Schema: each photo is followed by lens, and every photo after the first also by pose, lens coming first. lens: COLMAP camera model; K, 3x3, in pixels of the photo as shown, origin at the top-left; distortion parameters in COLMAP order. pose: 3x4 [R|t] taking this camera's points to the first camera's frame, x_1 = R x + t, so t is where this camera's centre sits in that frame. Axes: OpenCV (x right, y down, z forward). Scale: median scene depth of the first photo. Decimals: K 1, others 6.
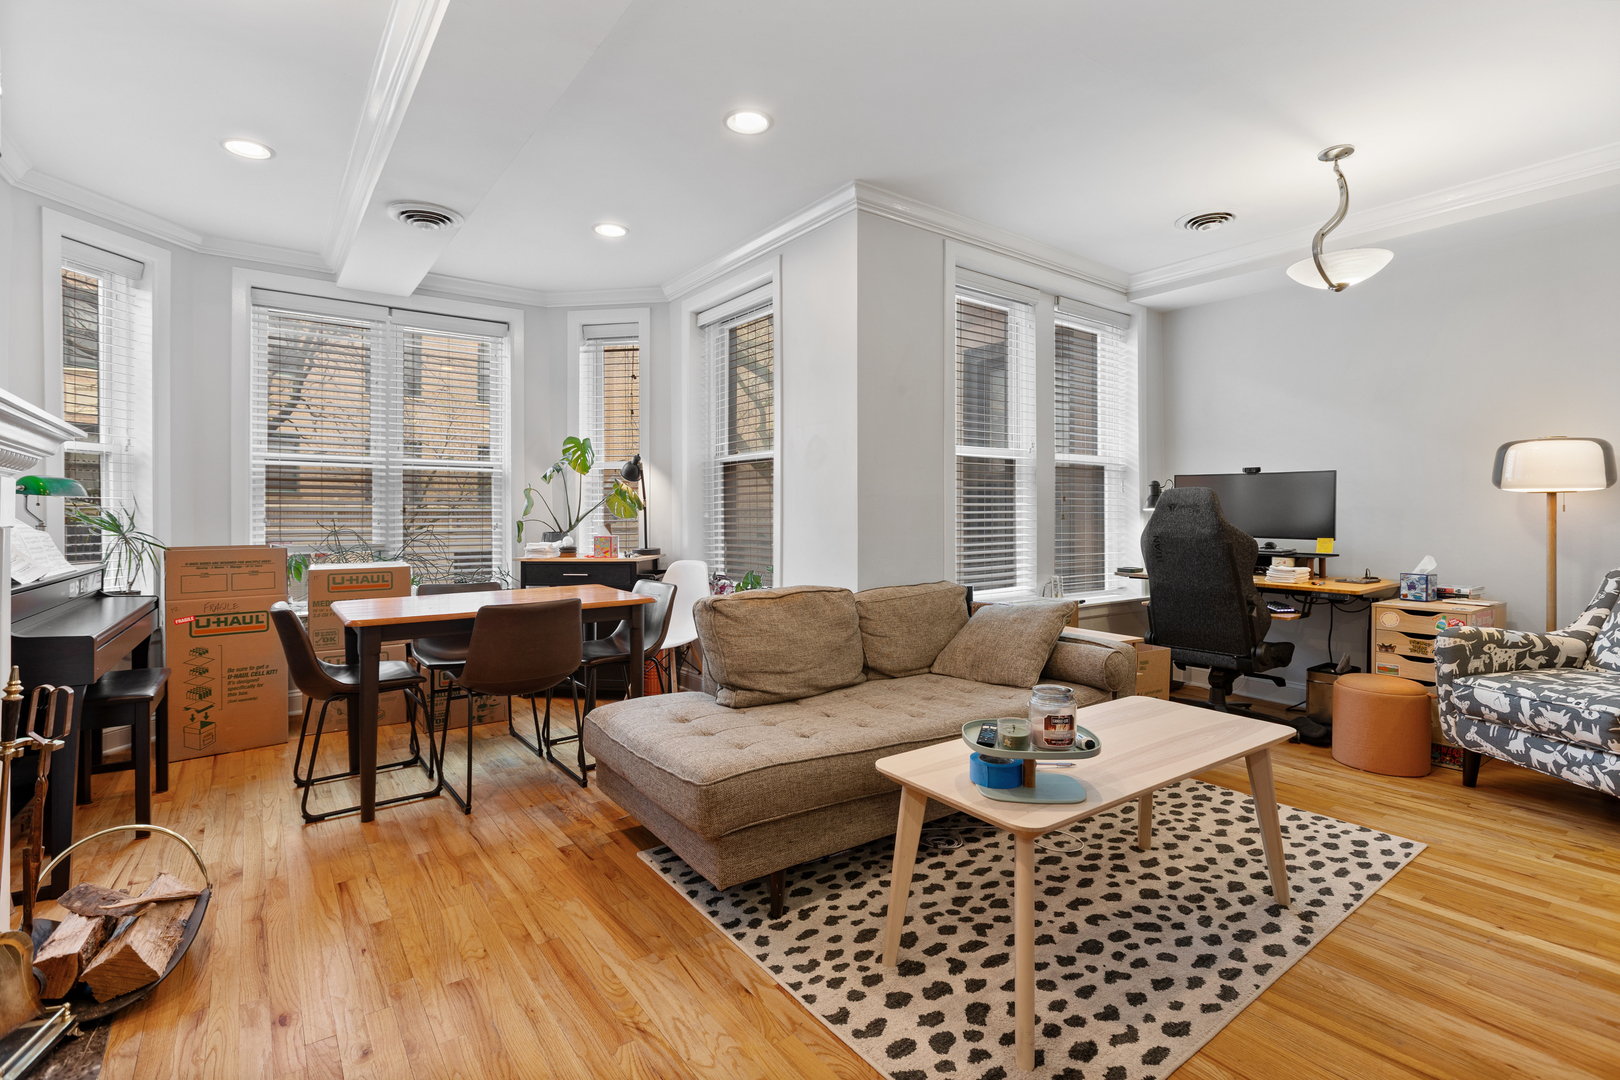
lens RADIAL K [[759.8, 0, 795.7], [0, 759.8, 519.6], [0, 0, 1]] dist [-0.009067, -0.000092]
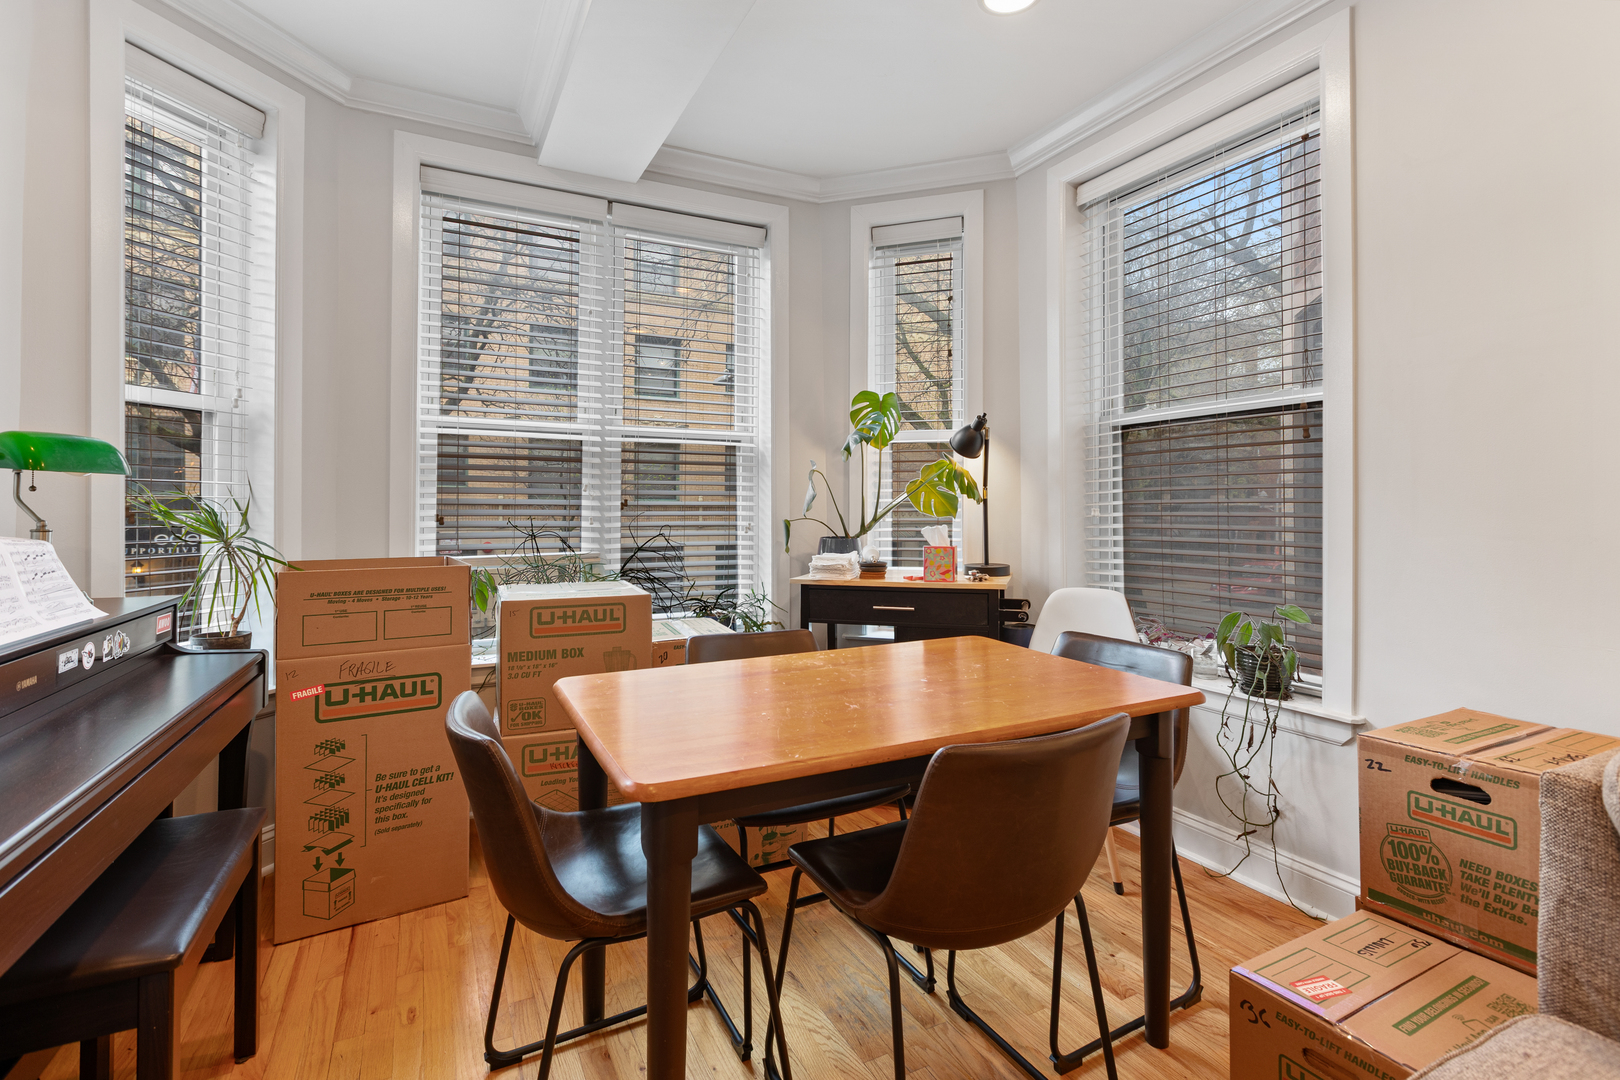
lens RADIAL K [[706.4, 0, 764.9], [0, 706.4, 506.6], [0, 0, 1]] dist [0.001978, 0.000234]
pose [[0.984783, 0.002401, -0.173770, -0.429714], [-0.004505, 0.999921, -0.011714, -0.004302], [0.173728, 0.012319, 0.984717, 0.608301]]
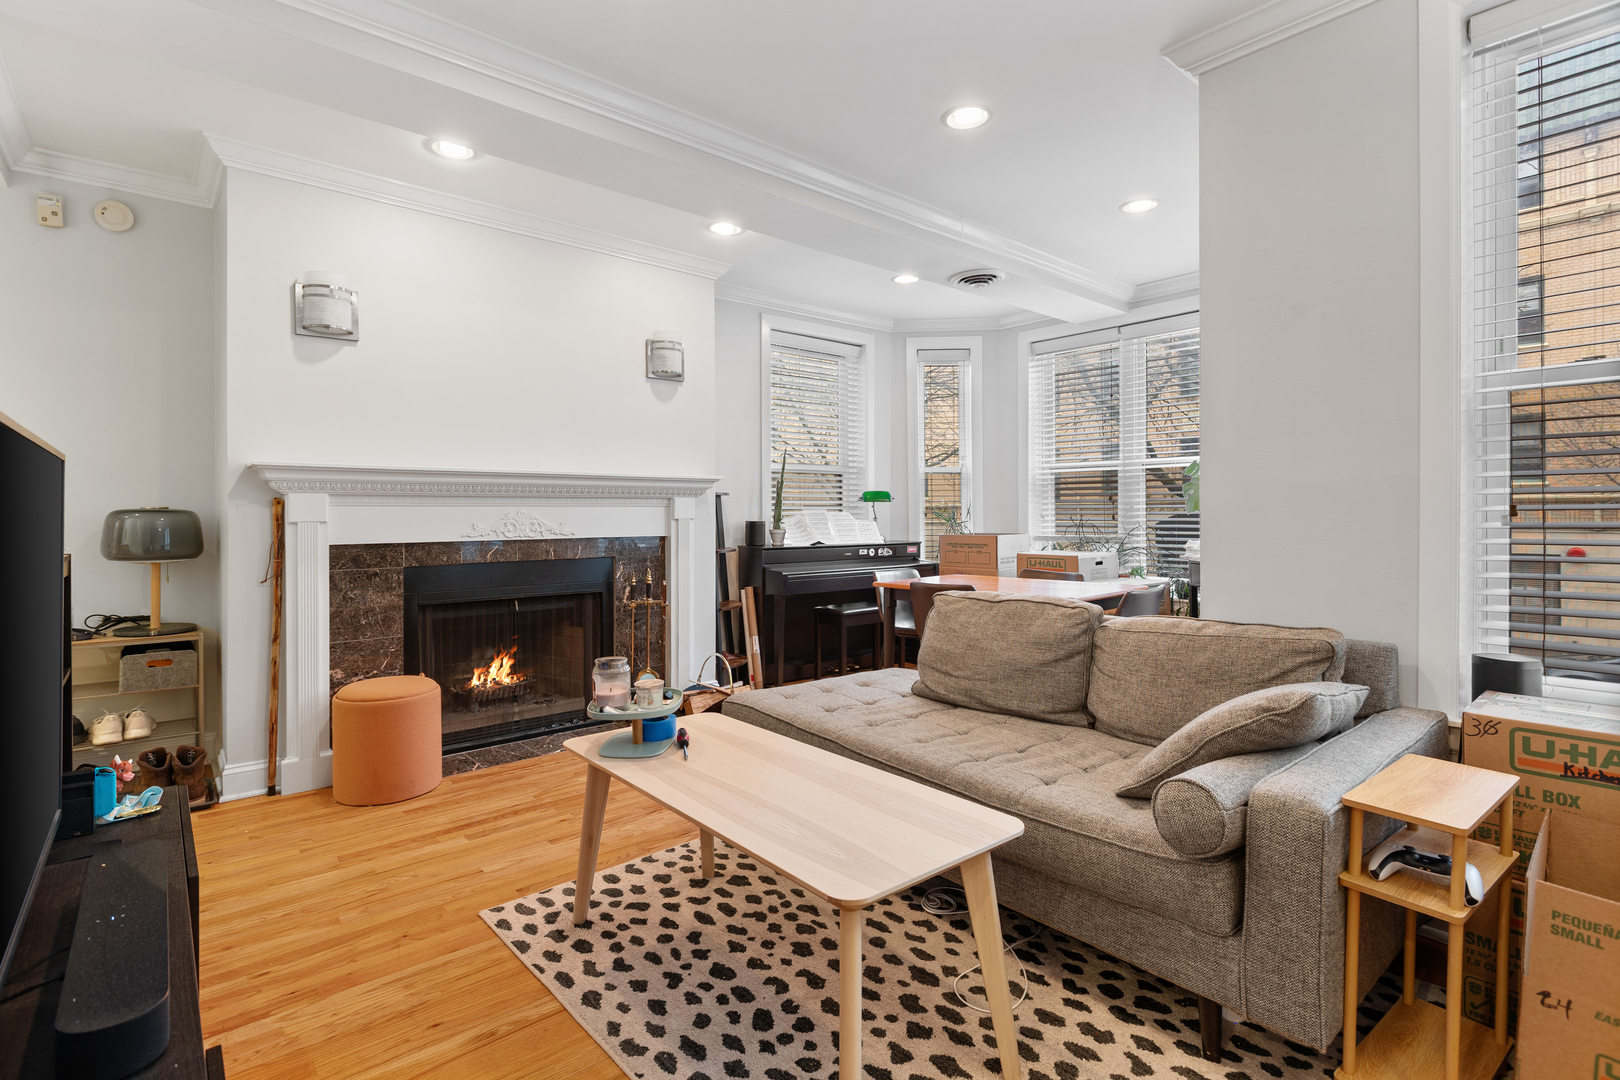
lens RADIAL K [[775.1, 0, 792.1], [0, 775.1, 508.2], [0, 0, 1]] dist [-0.011217, -0.000062]
pose [[0.071797, -0.002833, -0.997415, 0.873546], [-0.001736, 0.999994, -0.002966, -0.009880], [0.997418, 0.001945, 0.071792, 0.650139]]
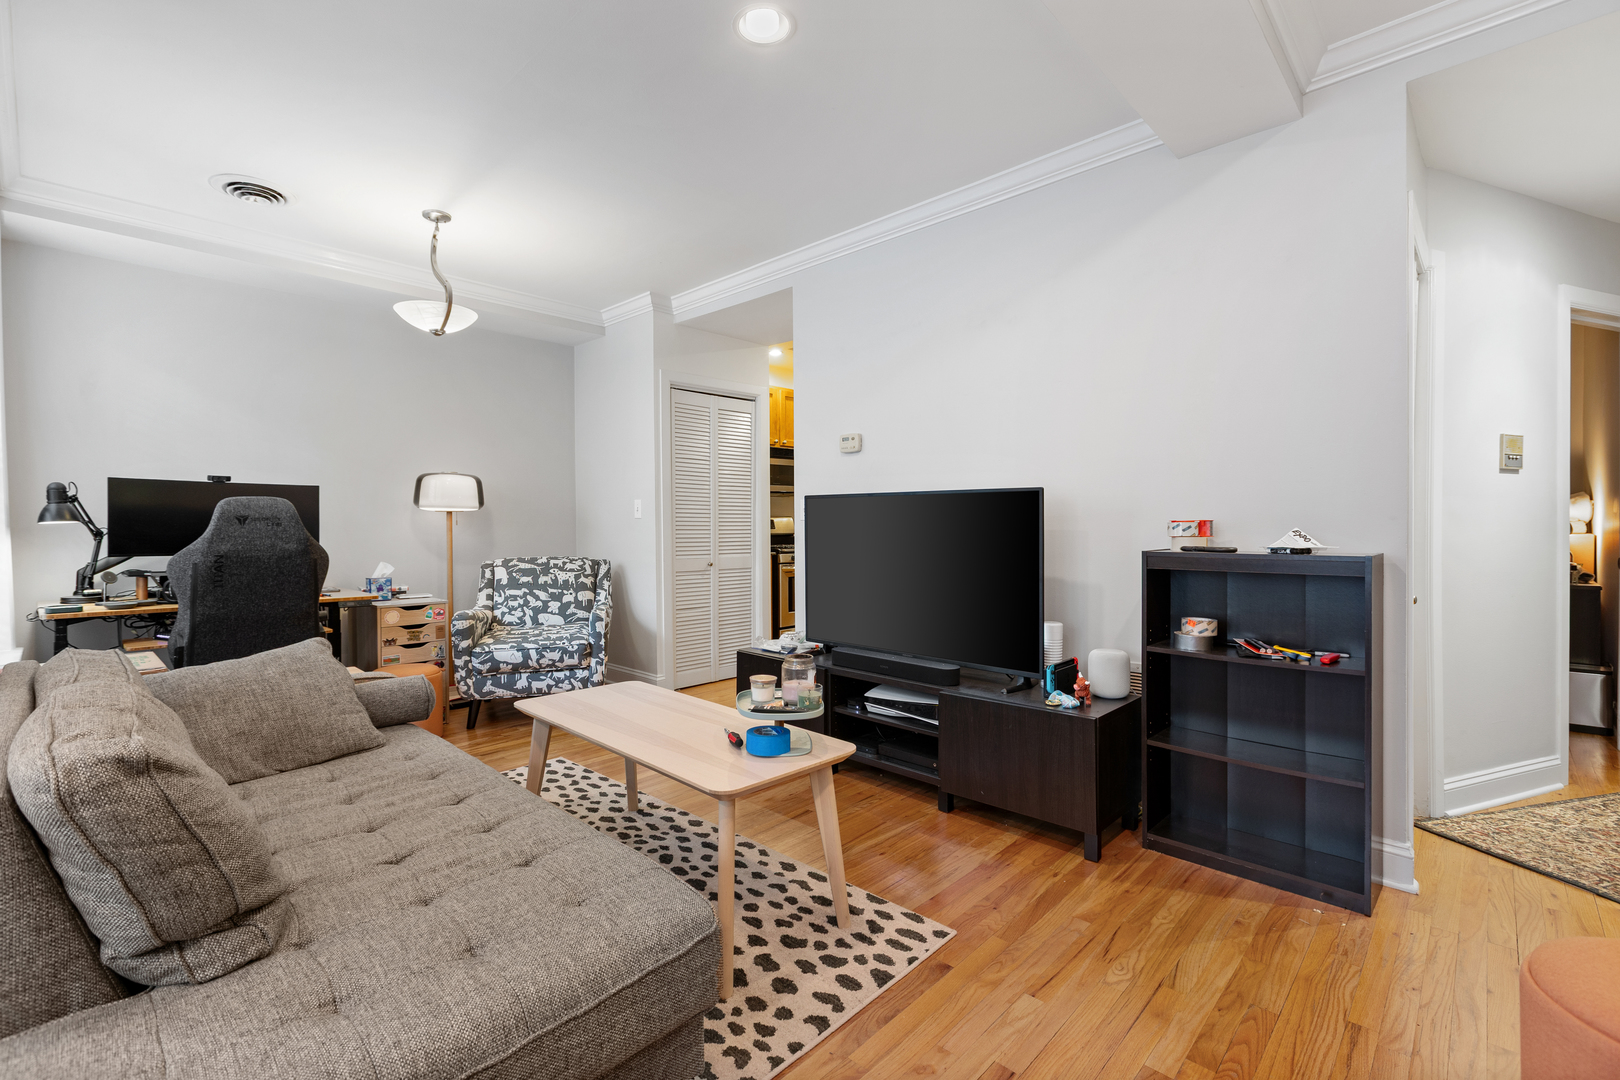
lens RADIAL K [[713.6, 0, 807.9], [0, 713.6, 533.0], [0, 0, 1]] dist [-0.001075, -0.000947]
pose [[-0.188615, -0.009772, 0.982003, -0.483477], [0.012363, 0.999848, 0.012324, -0.004606], [-0.981973, 0.014465, -0.188465, 0.659302]]
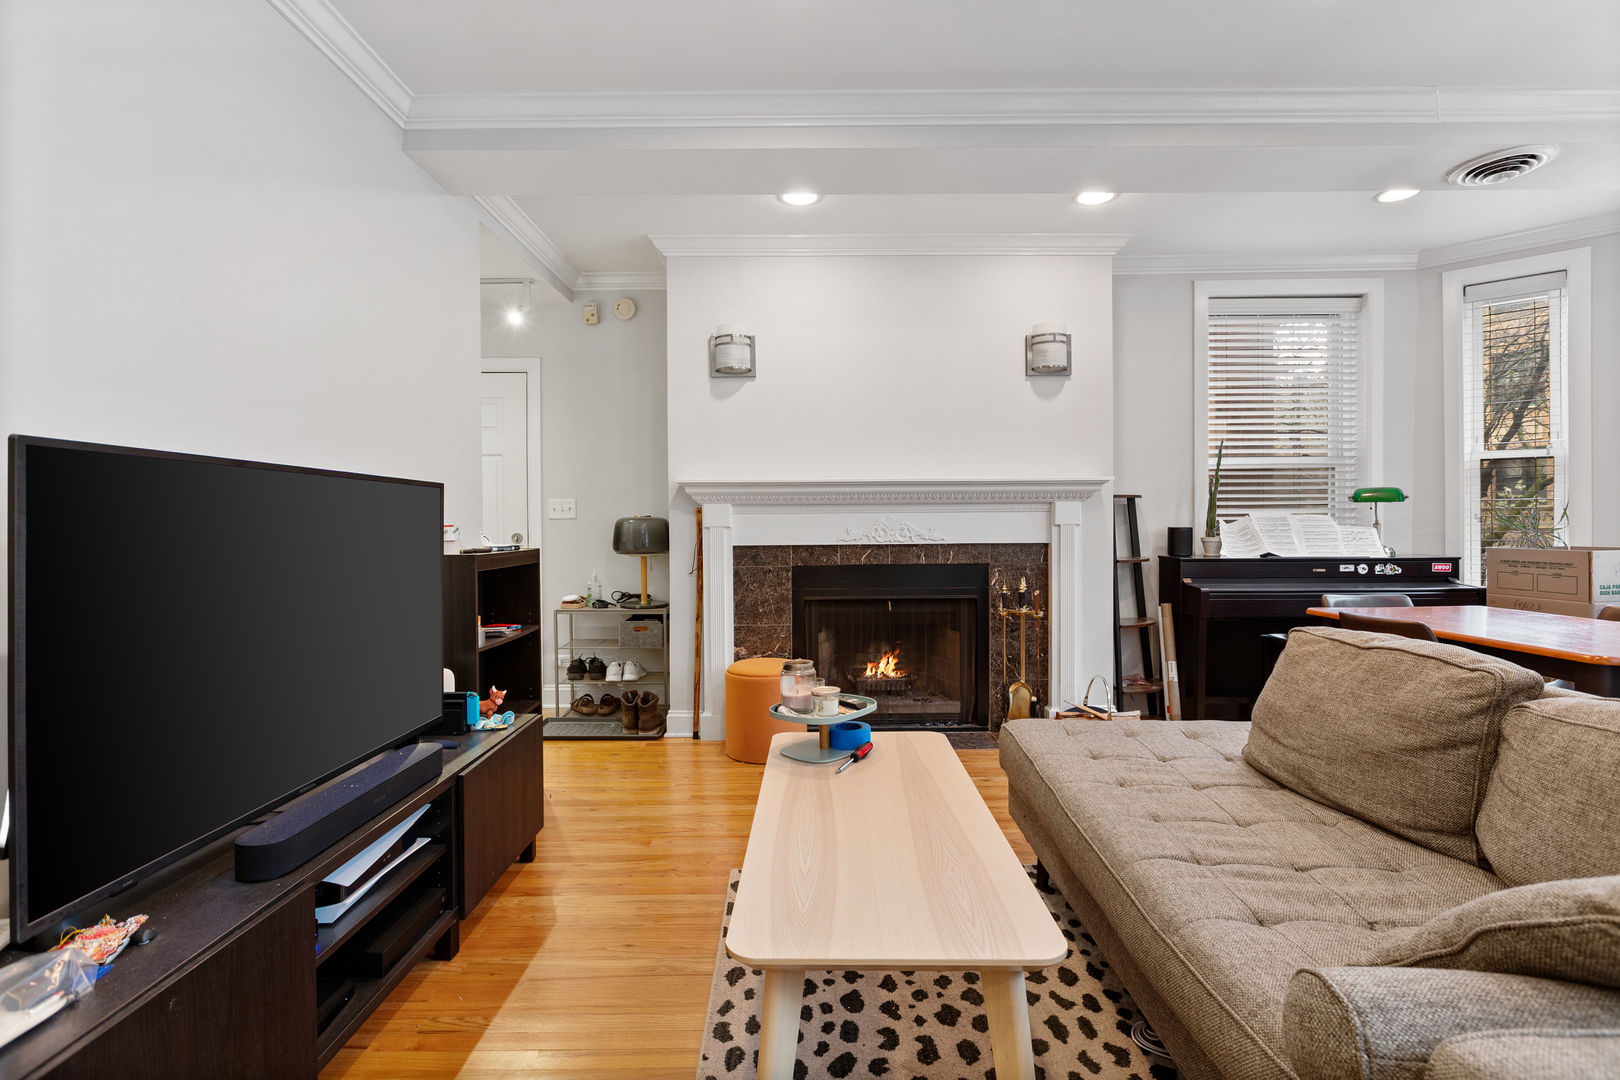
lens RADIAL K [[759.8, 0, 795.7], [0, 759.8, 519.6], [0, 0, 1]] dist [-0.009067, -0.000092]
pose [[-0.590969, 0.007264, -0.806661, 0.740982], [0.004917, 0.999973, 0.005402, -0.011846], [0.806679, -0.000774, -0.590989, 0.947301]]
